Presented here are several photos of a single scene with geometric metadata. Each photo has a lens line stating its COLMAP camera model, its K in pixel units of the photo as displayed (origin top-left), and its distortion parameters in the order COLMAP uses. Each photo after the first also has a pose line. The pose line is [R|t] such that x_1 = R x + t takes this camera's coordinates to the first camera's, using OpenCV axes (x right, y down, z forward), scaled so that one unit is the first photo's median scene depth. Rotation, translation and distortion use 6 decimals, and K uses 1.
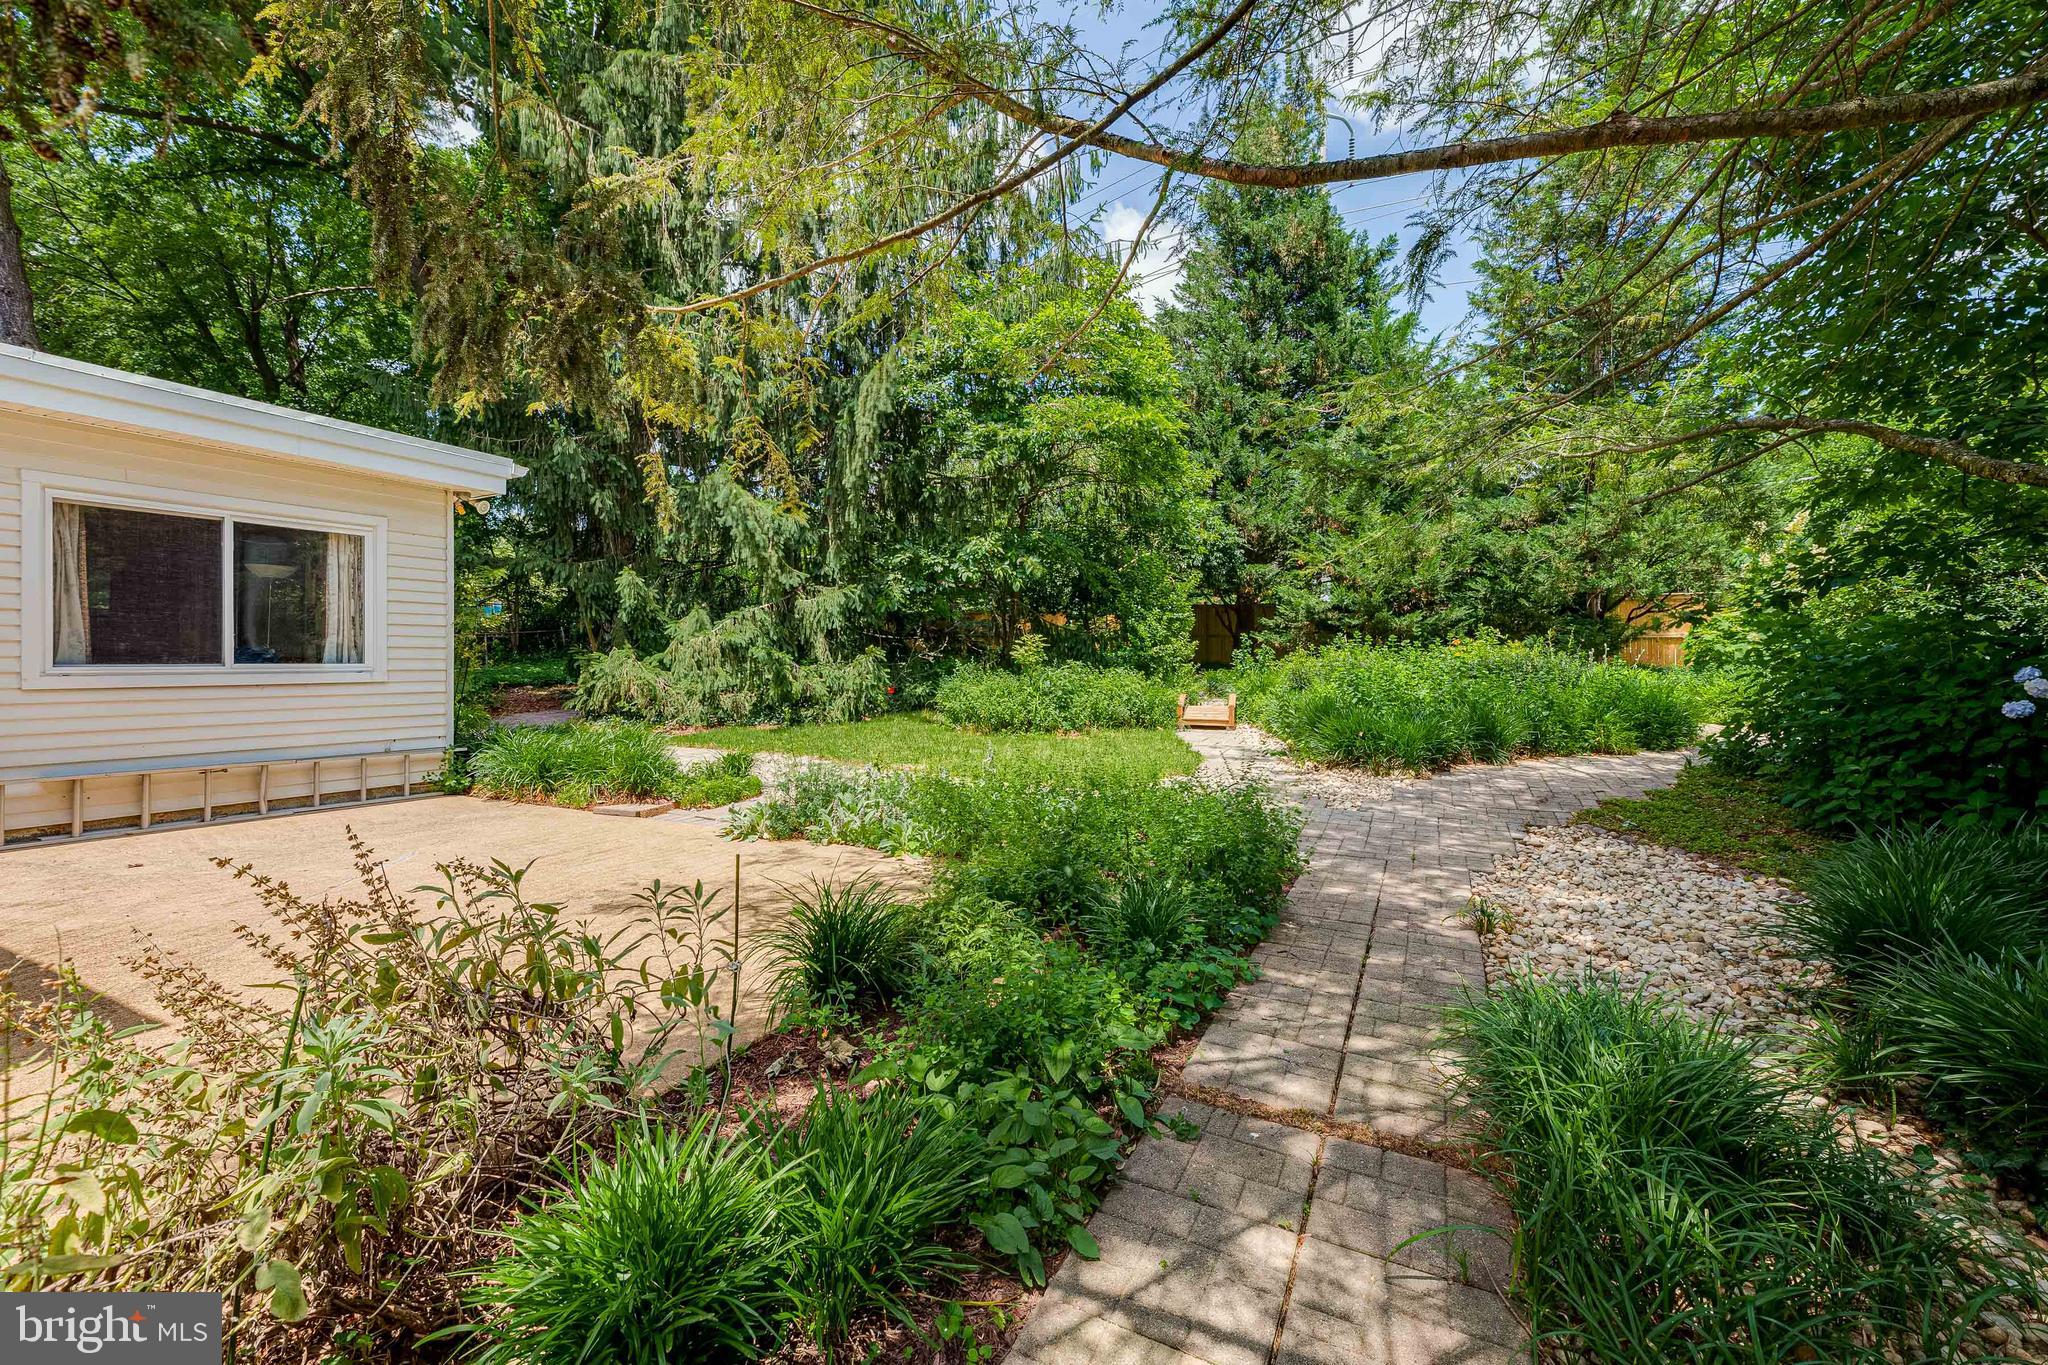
lens RADIAL K [[828.9, 0, 1024.0], [0, 828.9, 682.5], [0, 0, 1]] dist [0.011789, 0.000027]
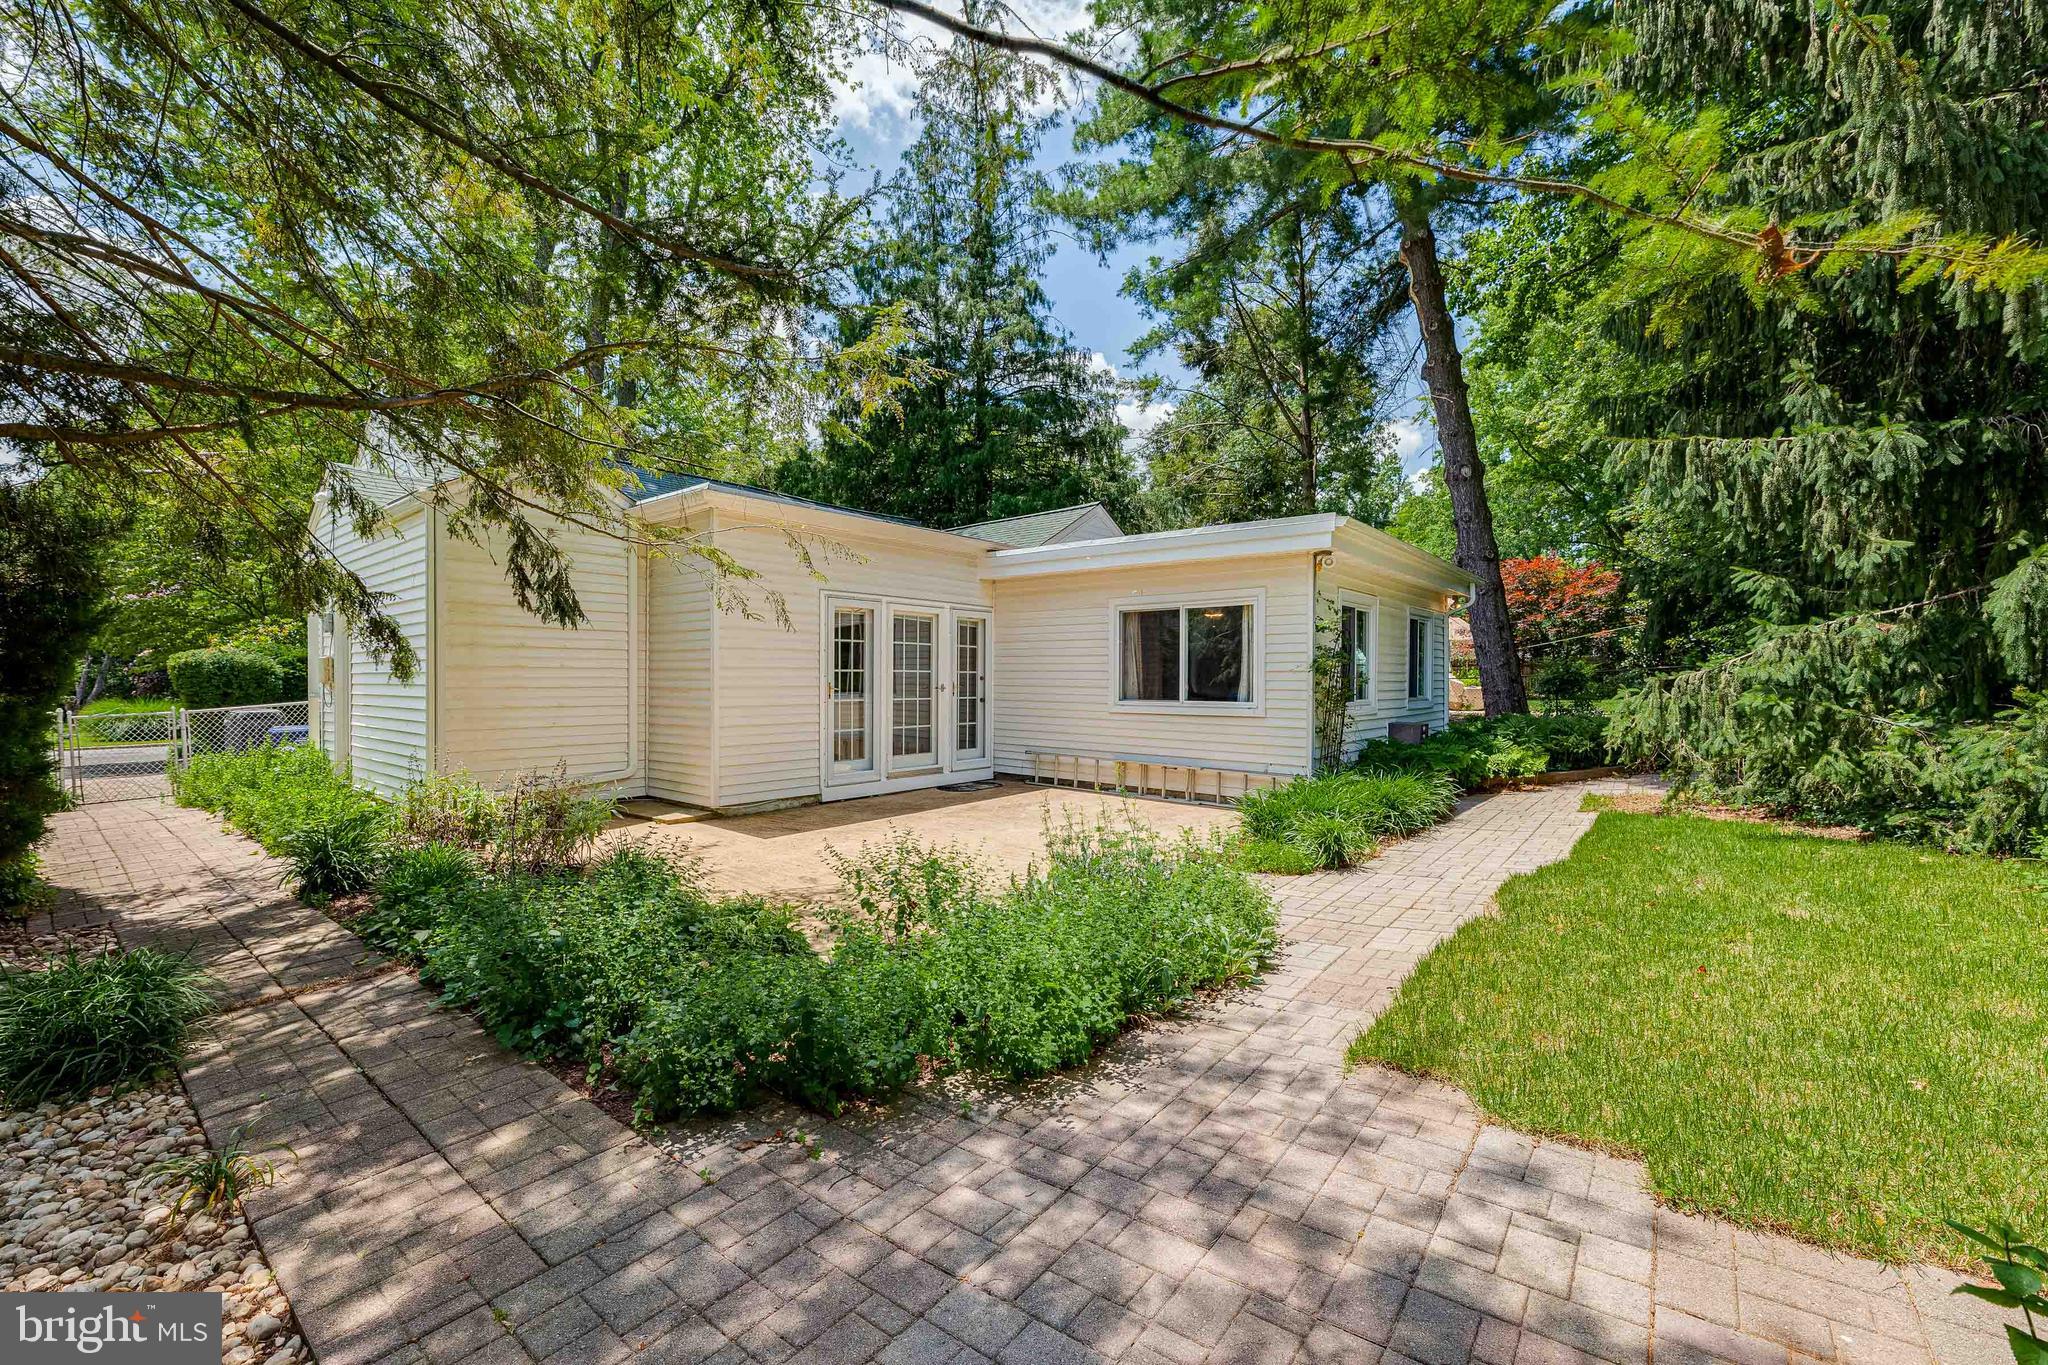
lens RADIAL K [[828.9, 0, 1024.0], [0, 828.9, 682.5], [0, 0, 1]] dist [0.011789, 0.000027]
pose [[-0.231431, 0.000936, -0.972851, 0.701405], [-0.027669, 0.999589, 0.007544, -0.067048], [0.972458, 0.028664, -0.231310, 1.198855]]
